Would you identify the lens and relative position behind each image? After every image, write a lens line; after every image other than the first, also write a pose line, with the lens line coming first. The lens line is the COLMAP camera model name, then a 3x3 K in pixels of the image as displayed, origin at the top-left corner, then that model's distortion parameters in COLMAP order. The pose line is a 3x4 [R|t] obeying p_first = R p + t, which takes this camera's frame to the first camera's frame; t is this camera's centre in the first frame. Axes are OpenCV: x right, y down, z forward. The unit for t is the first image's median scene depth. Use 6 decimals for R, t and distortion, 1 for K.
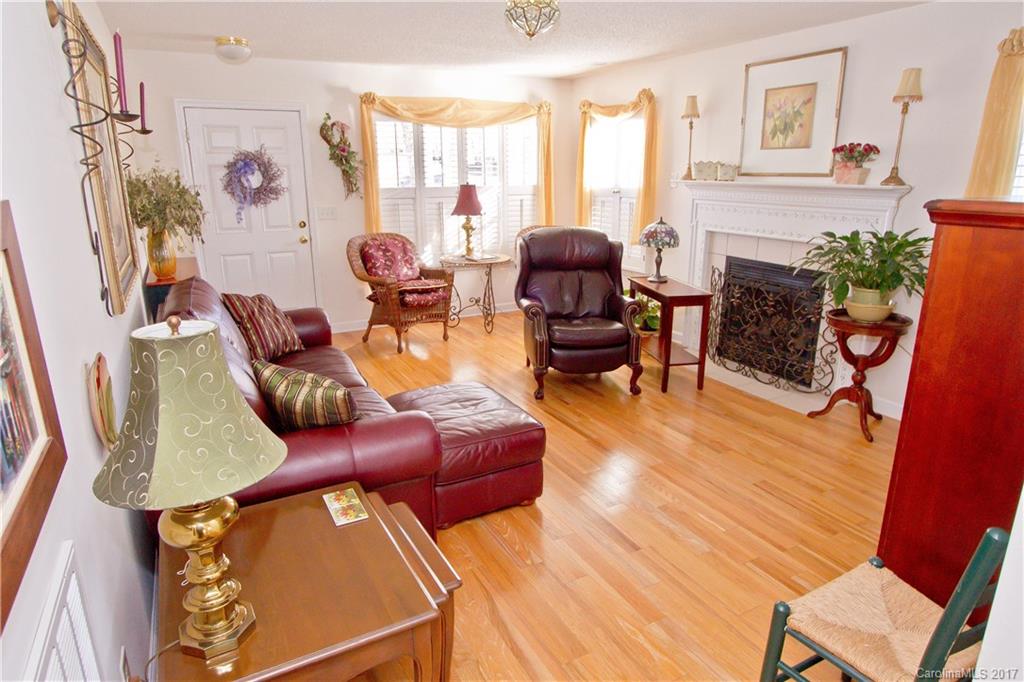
lens RADIAL K [[616.4, 0, 512.0], [0, 616.4, 341.0], [0, 0, 1]] dist [-0.002524, -0.000474]
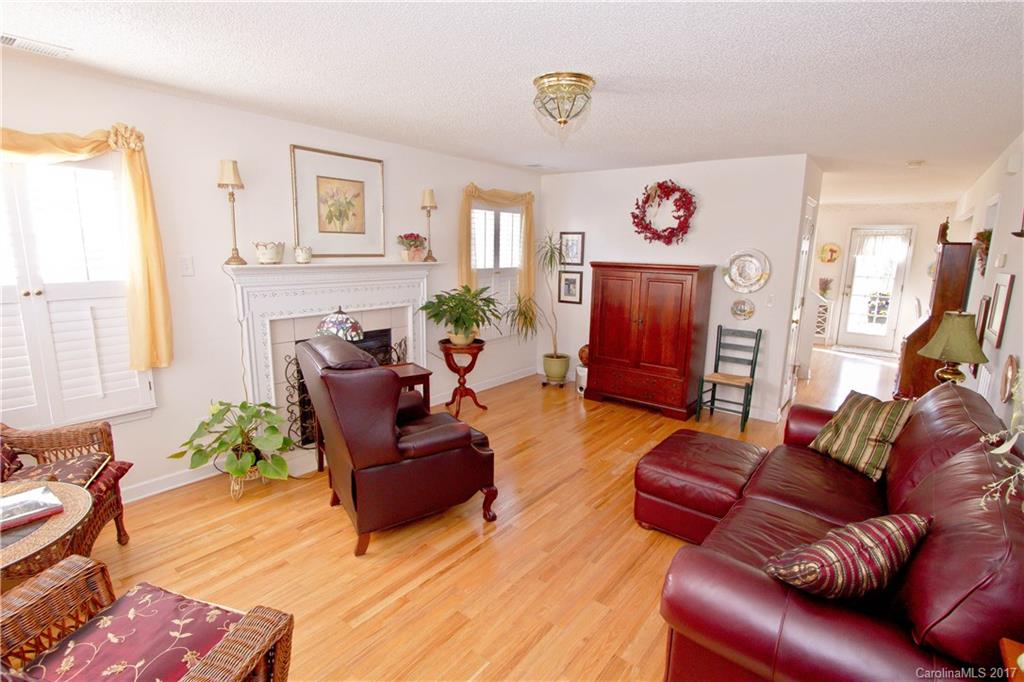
lens RADIAL K [[477.1, 0, 512.0], [0, 477.1, 341.0], [0, 0, 1]] dist [-0.018876, 0.000268]
pose [[-0.398606, -0.179882, 0.899308, -0.493647], [0.235259, 0.927710, 0.289839, -0.311161], [-0.886434, 0.327102, -0.327472, 1.083043]]
